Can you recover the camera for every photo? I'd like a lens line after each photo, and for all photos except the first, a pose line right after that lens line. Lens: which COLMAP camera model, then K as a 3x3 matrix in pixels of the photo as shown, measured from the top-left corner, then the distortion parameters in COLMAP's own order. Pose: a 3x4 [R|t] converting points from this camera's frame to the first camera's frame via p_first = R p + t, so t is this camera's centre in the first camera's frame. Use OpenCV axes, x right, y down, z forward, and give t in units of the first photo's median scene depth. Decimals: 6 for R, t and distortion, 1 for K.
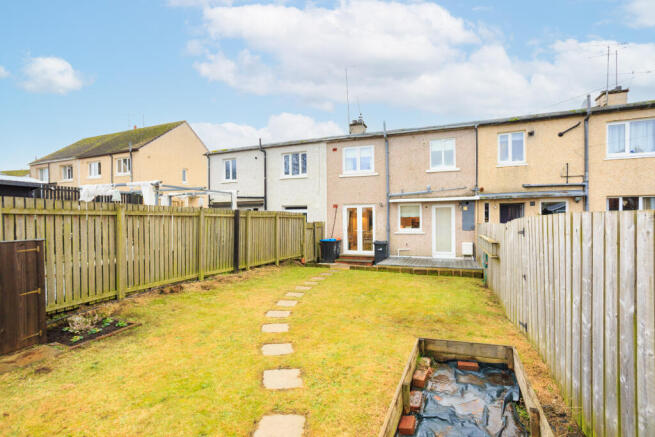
lens RADIAL K [[317.7, 0, 328.9], [0, 317.7, 214.9], [0, 0, 1]] dist [-0.035268, 0.021387]
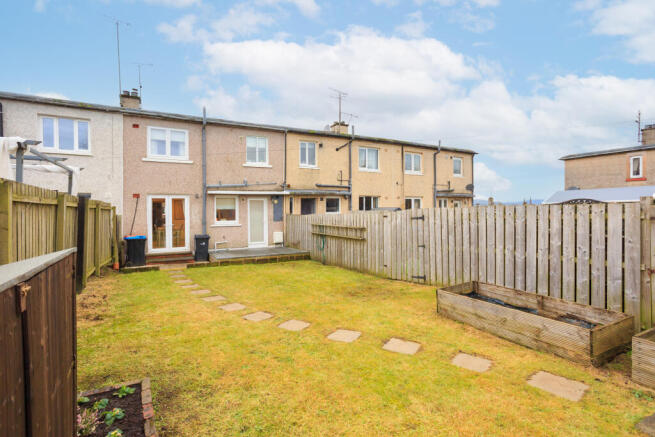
lens RADIAL K [[317.7, 0, 326.3], [0, 317.7, 209.7], [0, 0, 1]] dist [-0.035268, 0.021387]
pose [[0.633135, 0.001291, 0.774041, -0.340400], [-0.002985, 0.999995, 0.000773, 0.006372], [-0.774036, -0.002800, 0.633135, 0.138715]]
